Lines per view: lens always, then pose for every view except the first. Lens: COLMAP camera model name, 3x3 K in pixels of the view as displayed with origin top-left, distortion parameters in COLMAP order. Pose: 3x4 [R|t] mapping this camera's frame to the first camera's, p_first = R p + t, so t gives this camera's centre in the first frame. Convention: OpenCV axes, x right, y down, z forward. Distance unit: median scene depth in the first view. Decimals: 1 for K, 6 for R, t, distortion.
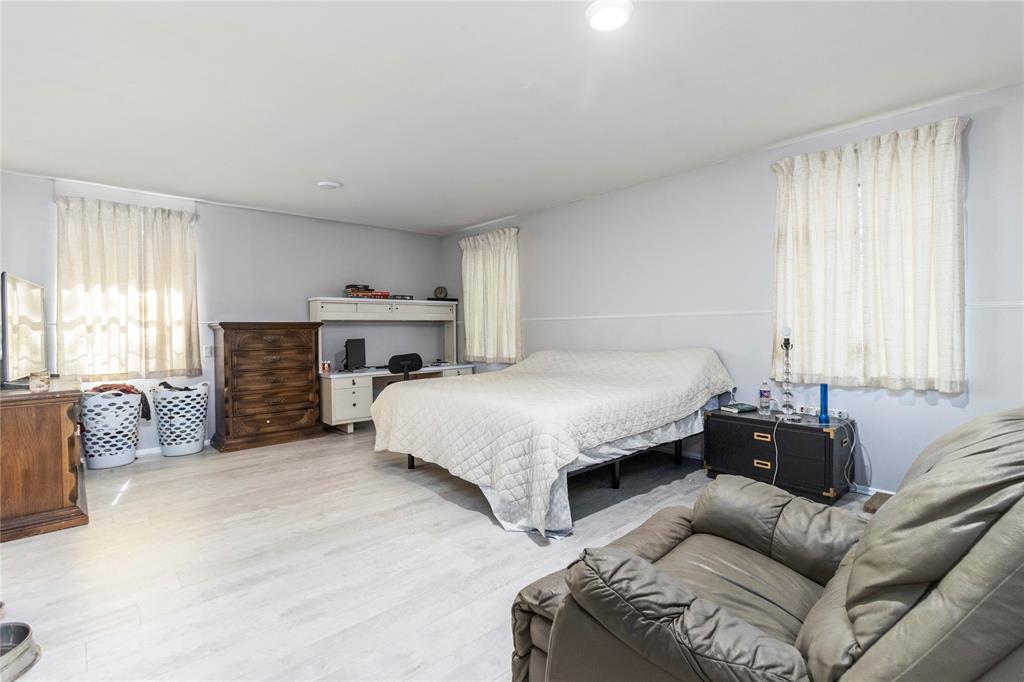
lens RADIAL K [[477.1, 0, 514.4], [0, 477.1, 331.4], [0, 0, 1]] dist [0.003480, 0.000566]
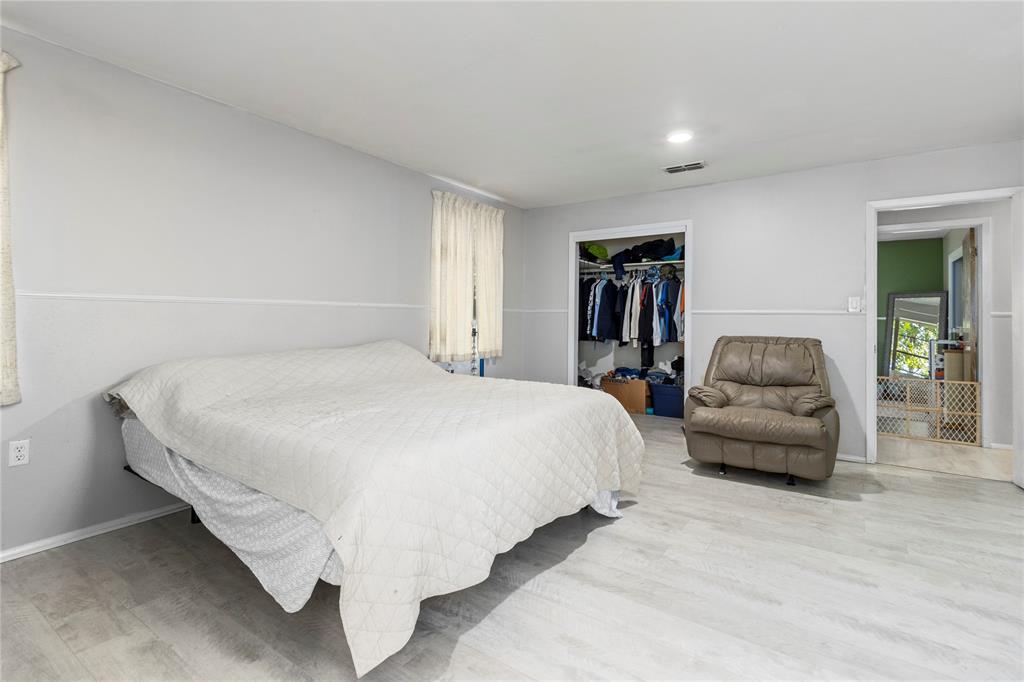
lens RADIAL K [[477.1, 0, 514.4], [0, 477.1, 331.4], [0, 0, 1]] dist [0.003480, 0.000566]
pose [[-0.213129, -0.014585, 0.976915, -0.860322], [-0.002515, 0.999893, 0.014379, 0.002484], [-0.977021, 0.000608, -0.213143, 1.284878]]
